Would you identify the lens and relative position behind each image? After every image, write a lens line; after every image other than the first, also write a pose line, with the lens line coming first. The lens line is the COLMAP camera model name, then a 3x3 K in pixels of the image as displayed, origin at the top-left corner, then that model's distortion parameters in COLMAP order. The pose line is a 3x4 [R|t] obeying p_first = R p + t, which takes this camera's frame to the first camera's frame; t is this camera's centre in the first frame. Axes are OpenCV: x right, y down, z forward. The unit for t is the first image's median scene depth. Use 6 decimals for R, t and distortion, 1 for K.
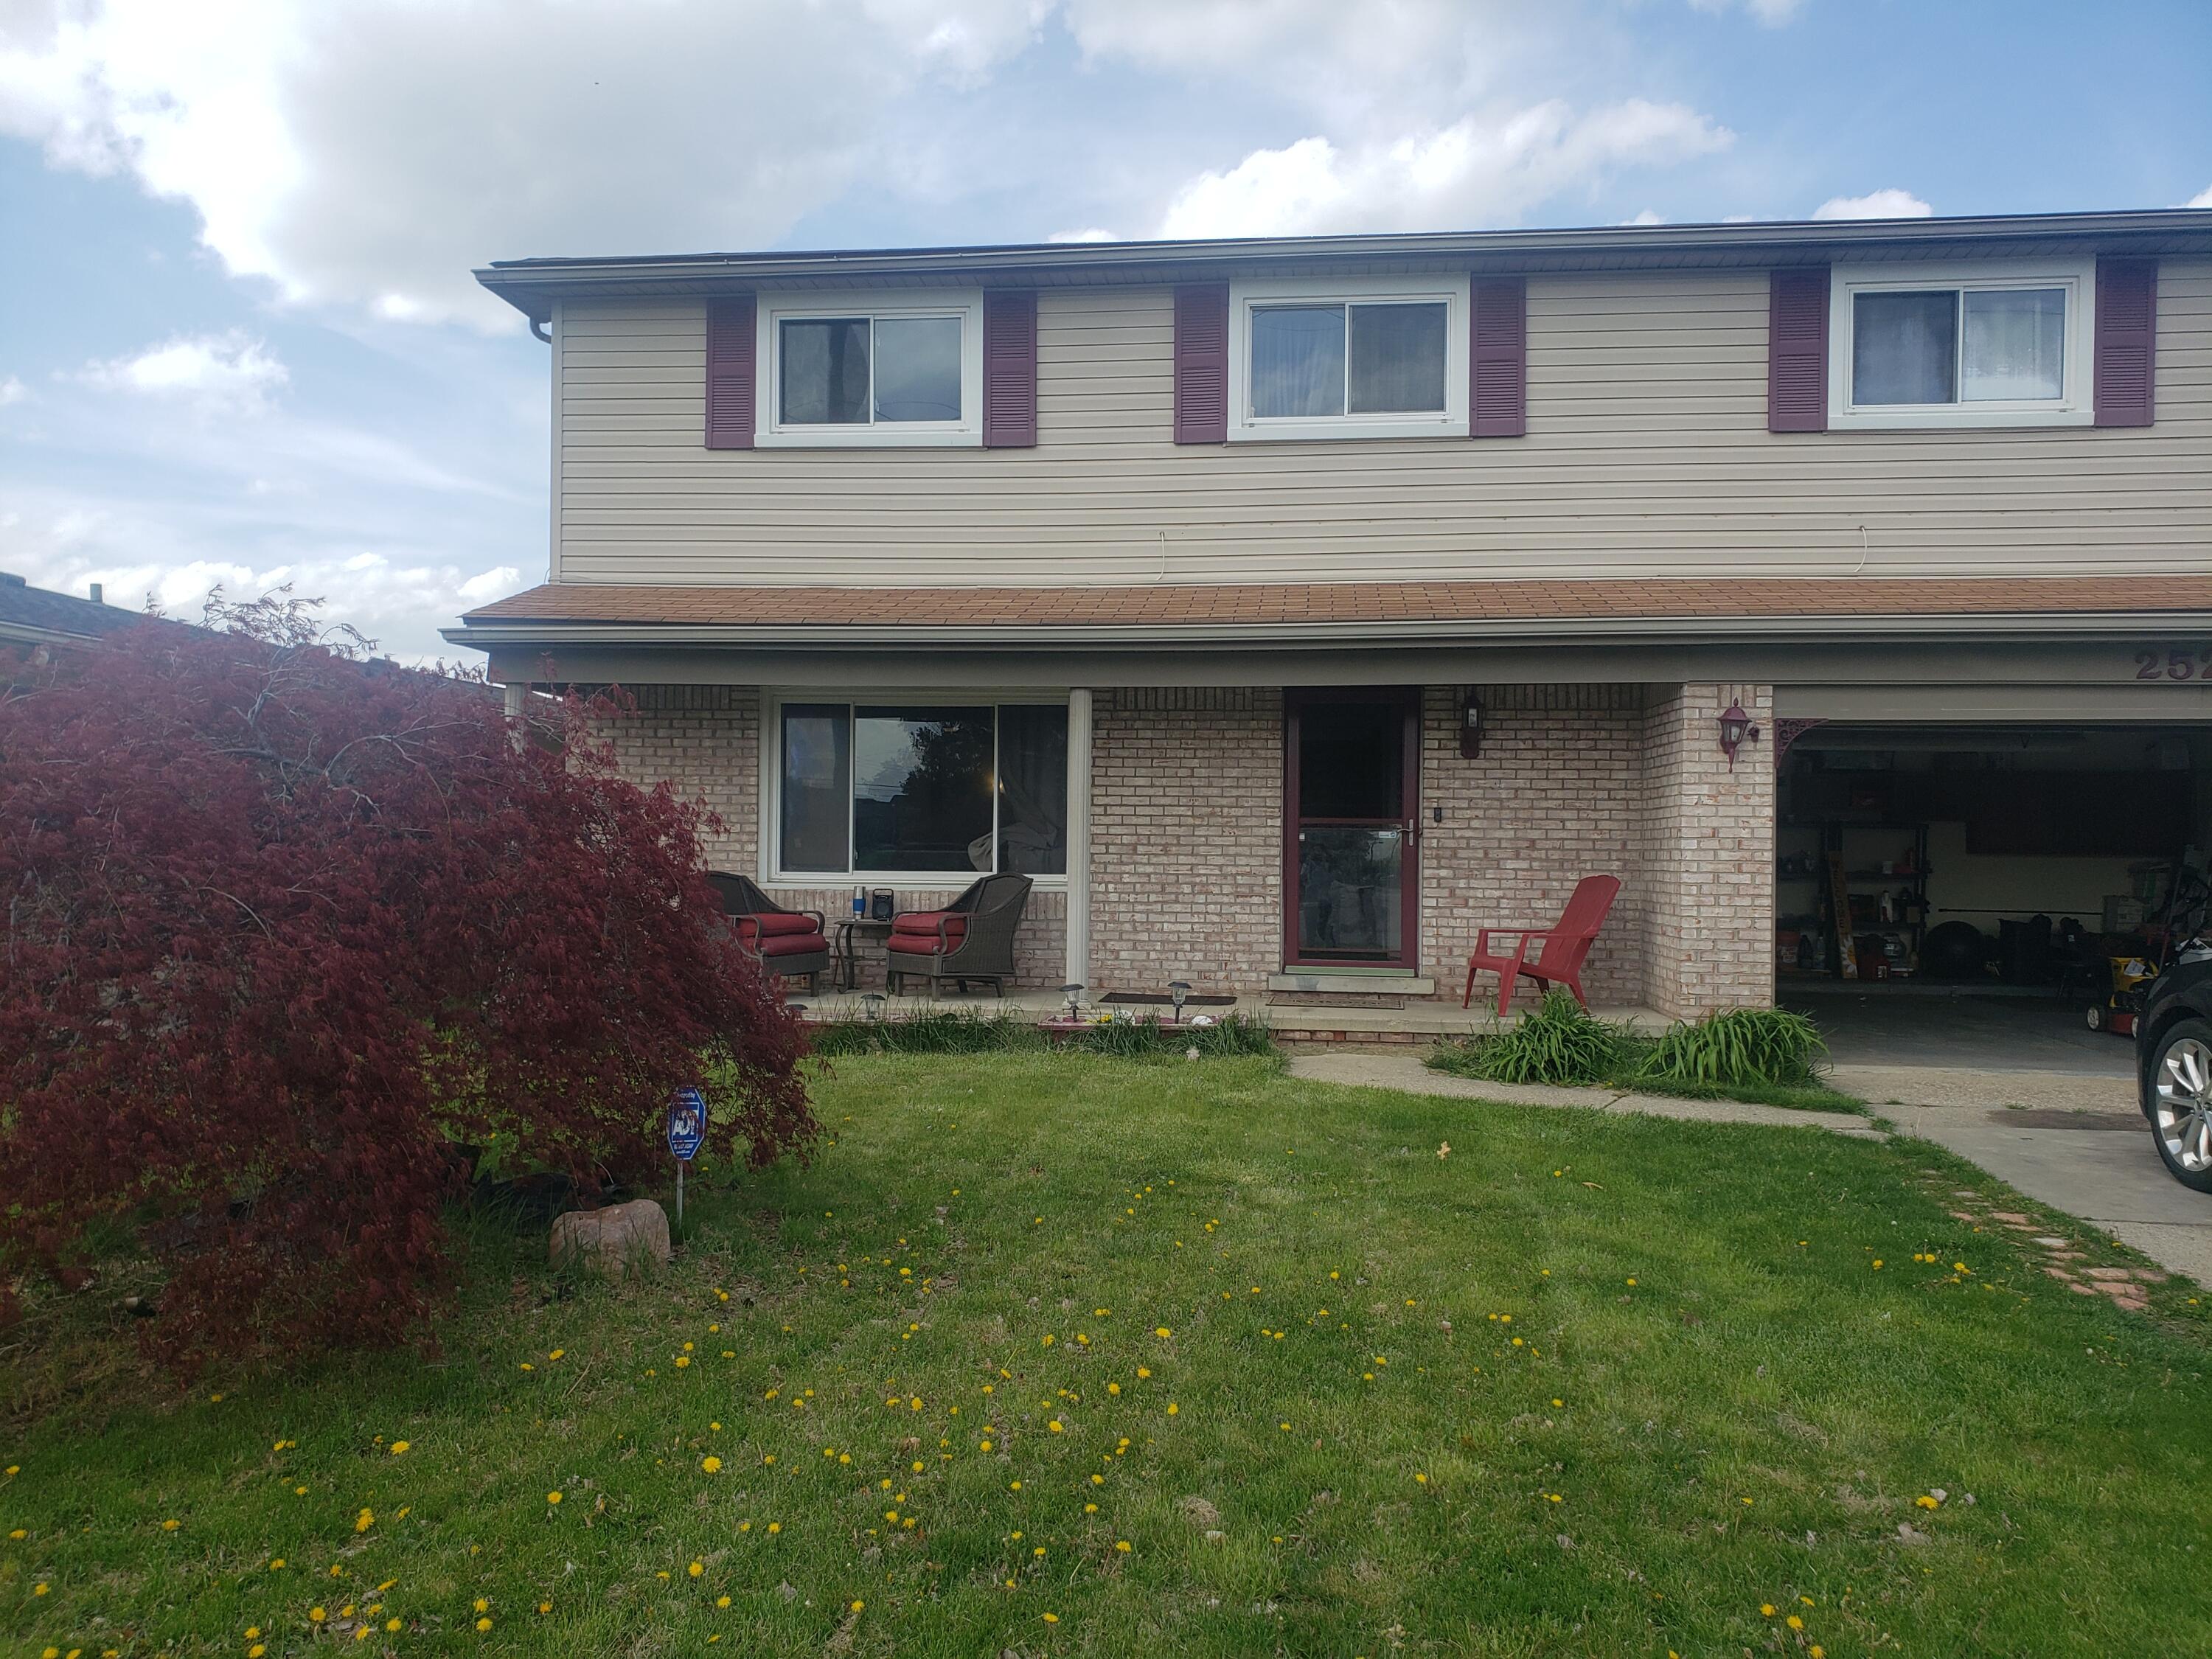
lens RADIAL K [[1634.2, 0, 1134.8], [0, 1634.2, 810.6], [0, 0, 1]] dist [0.021912, -0.002418]
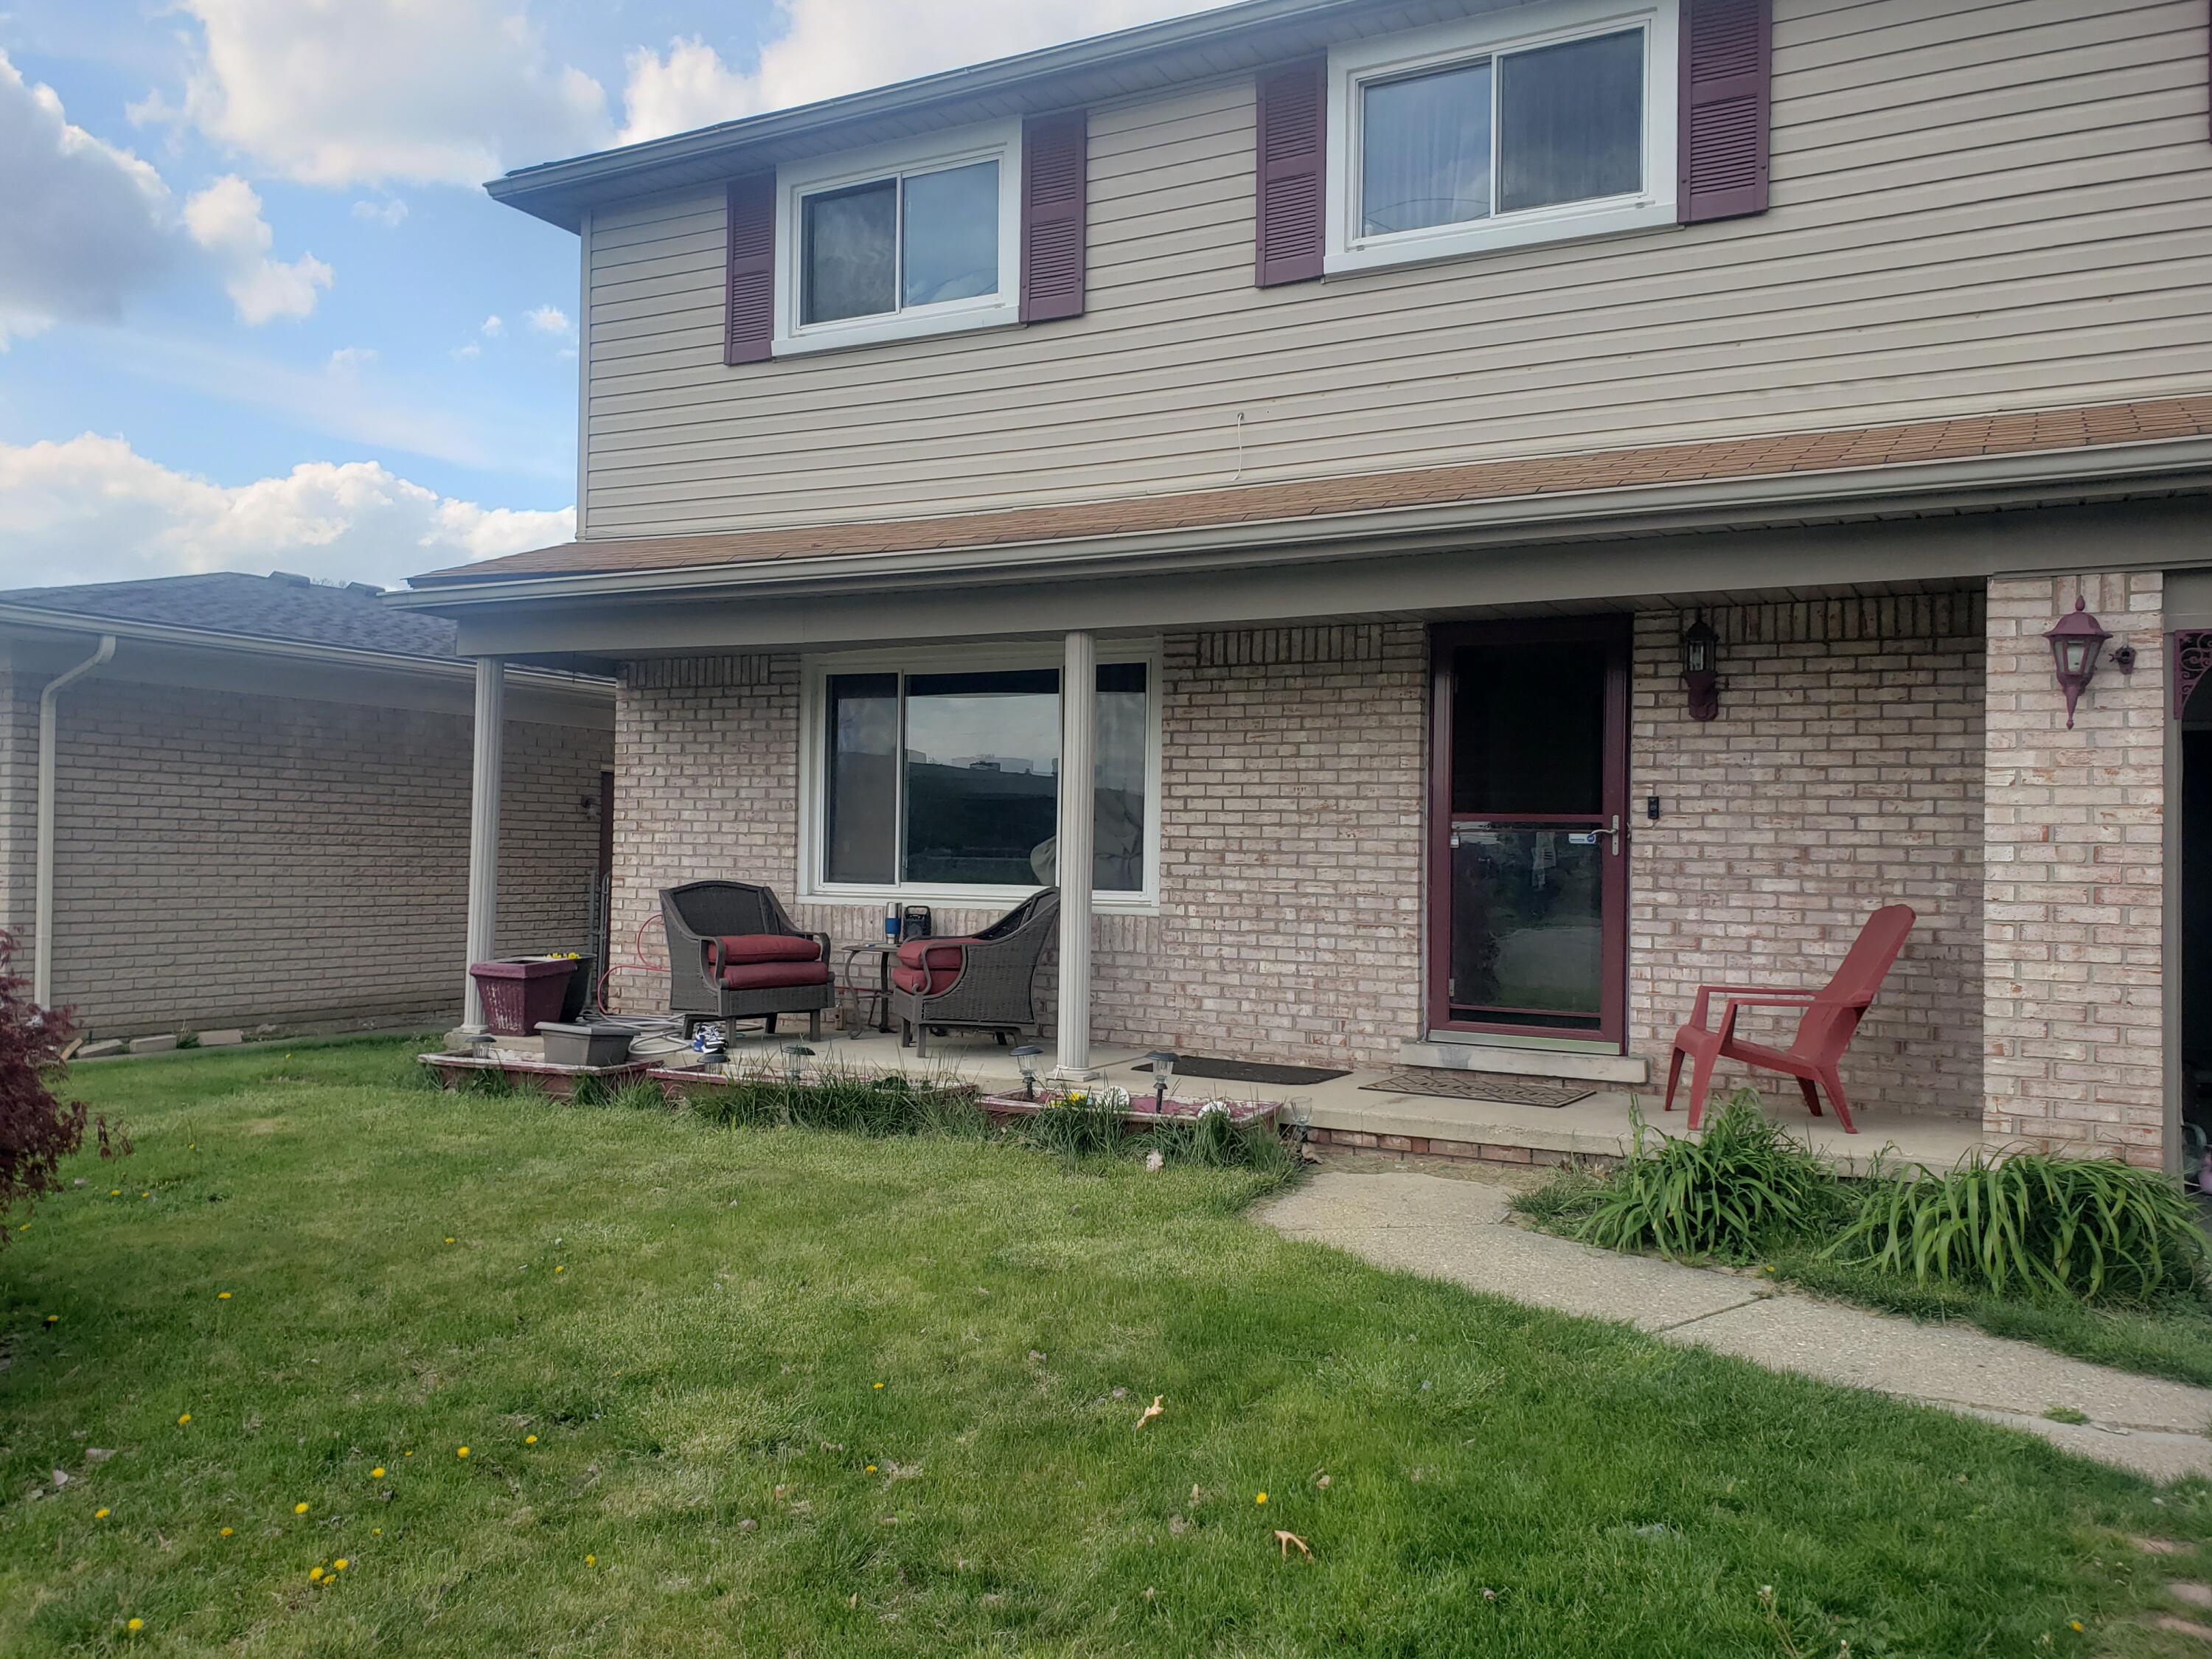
lens RADIAL K [[1704.7, 0, 1112.0], [0, 1704.7, 803.1], [0, 0, 1]] dist [-0.021226, 0.037756]
pose [[0.928442, -0.004895, -0.371444, 0.253408], [0.000609, 0.999932, -0.011655, 0.008908], [0.371476, 0.010595, 0.928382, 0.305508]]
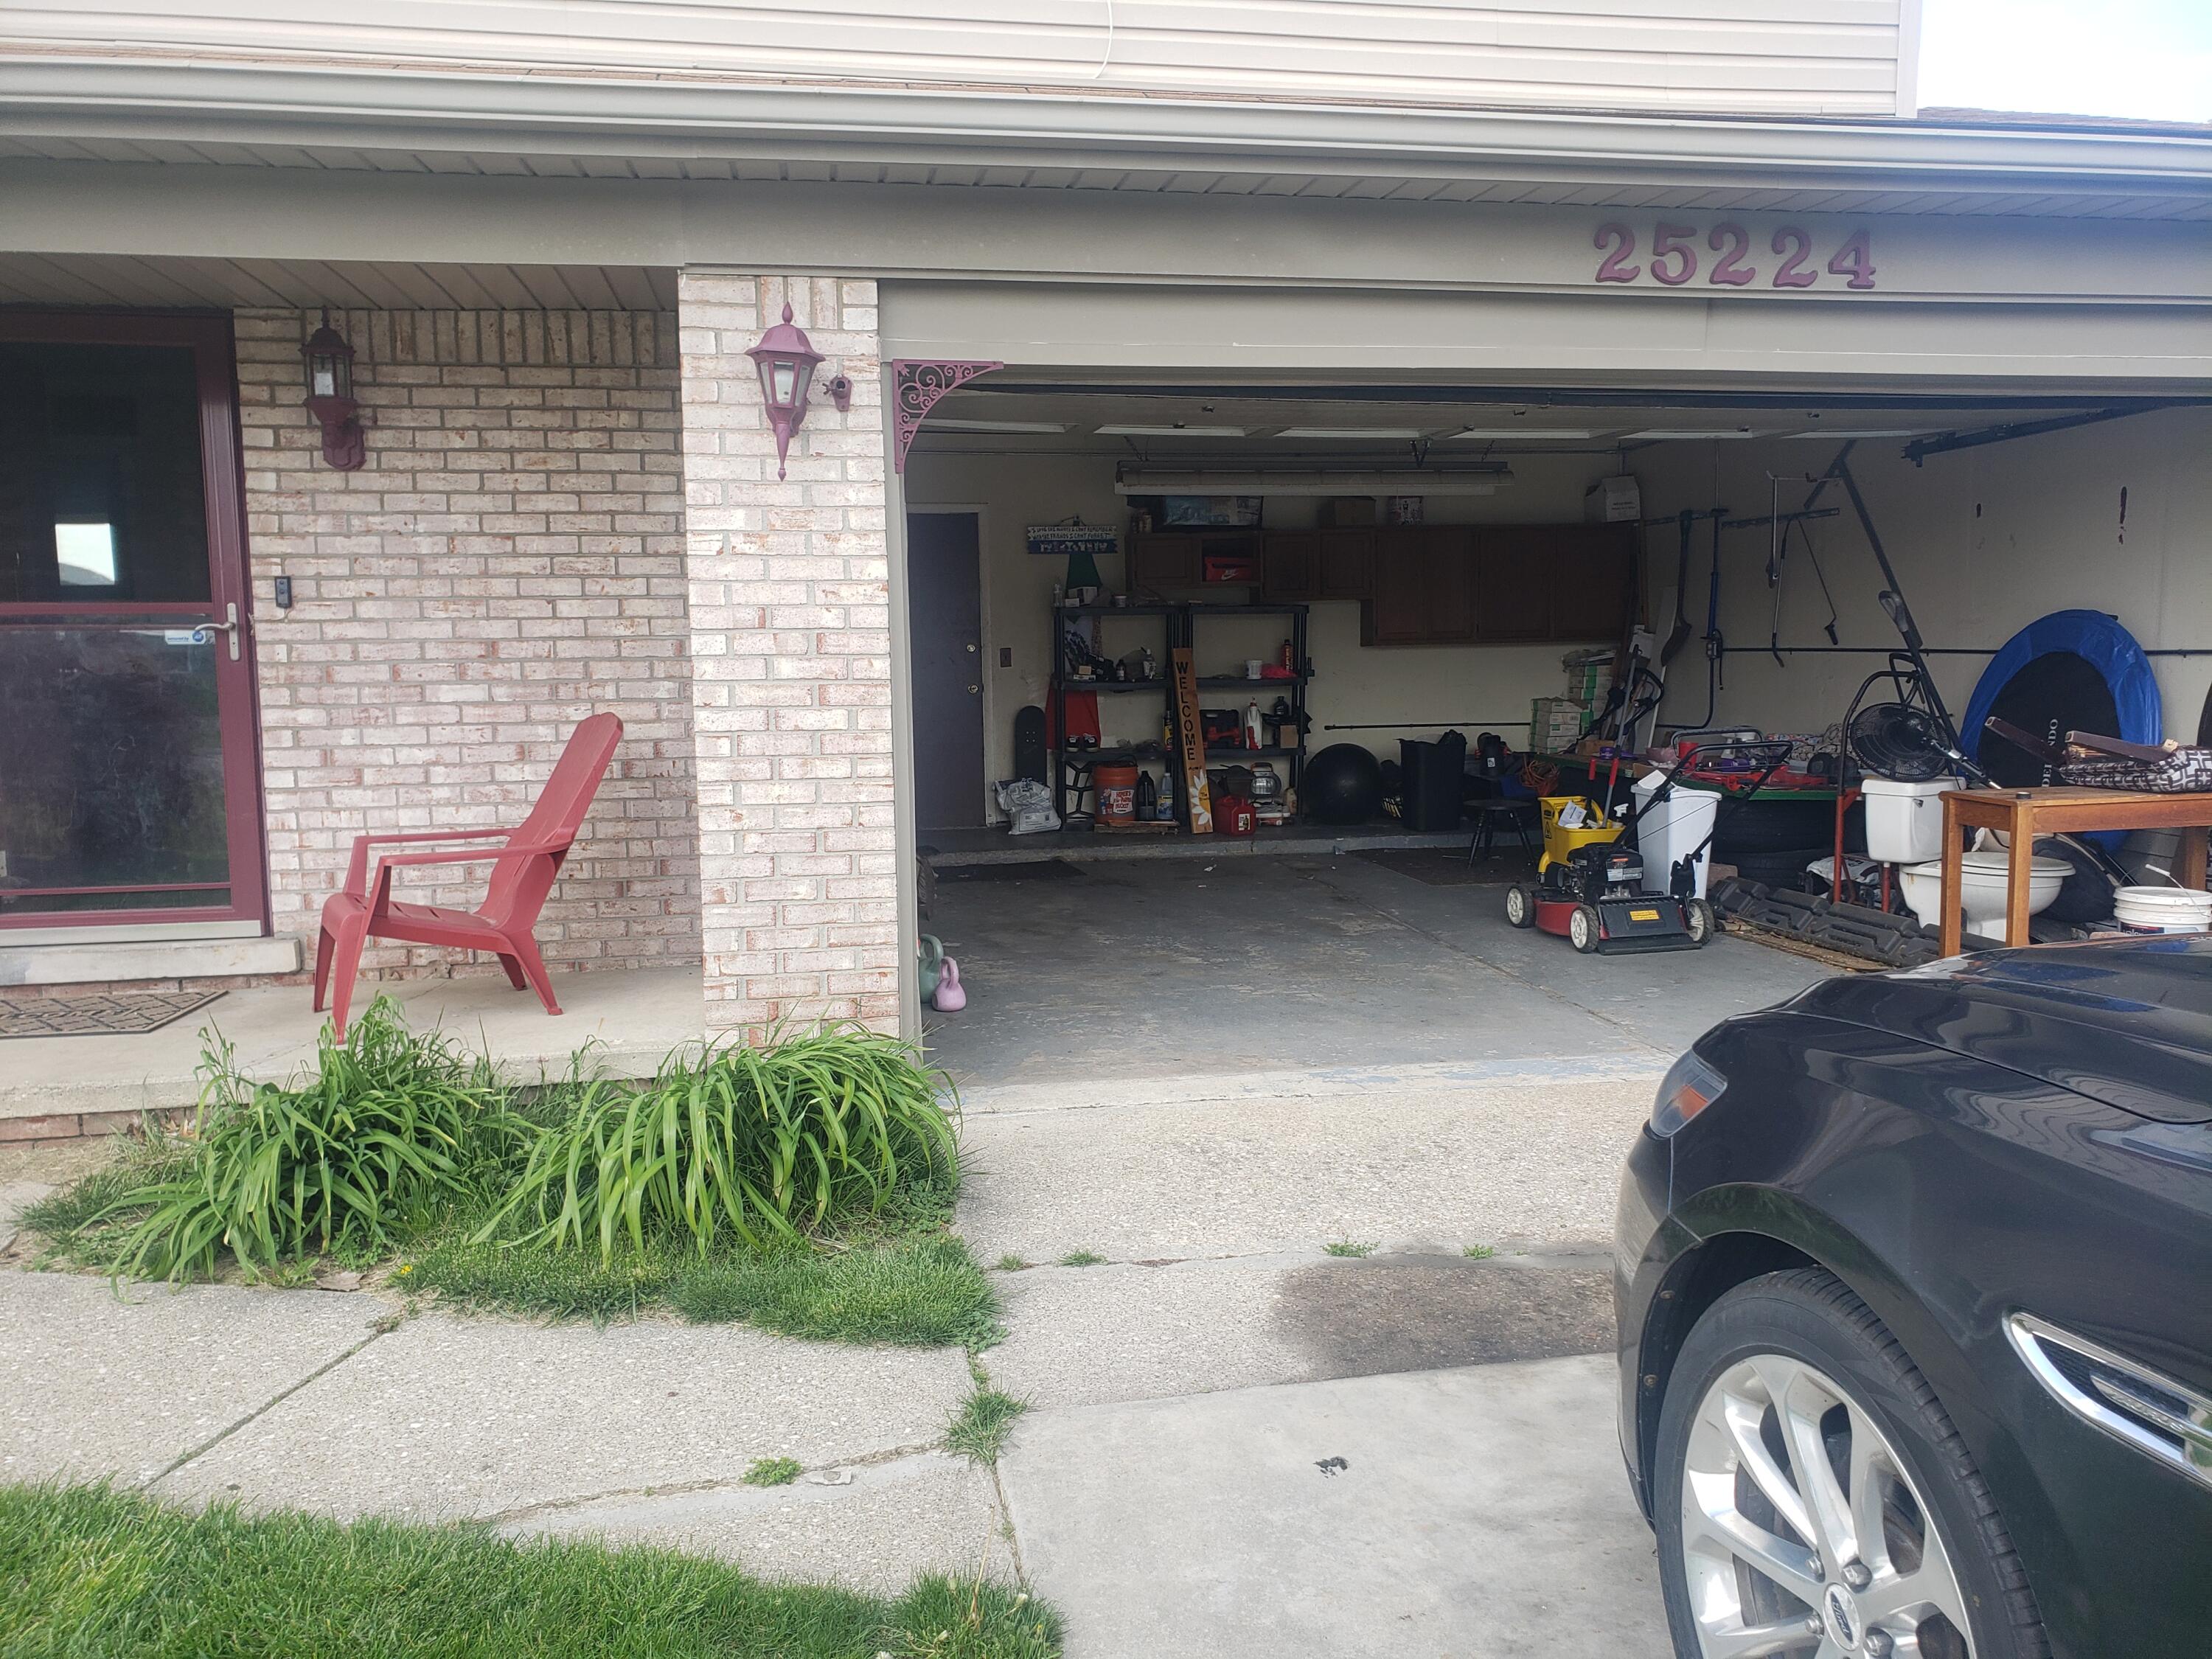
lens RADIAL K [[1693.4, 0, 1106.0], [0, 1693.4, 829.5], [0, 0, 1]] dist [-0.002827, -0.008152]
pose [[0.959571, -0.053733, 0.276292, 0.293111], [0.017444, 0.991075, 0.132159, 0.010652], [-0.280927, -0.121996, 0.951944, 0.494698]]
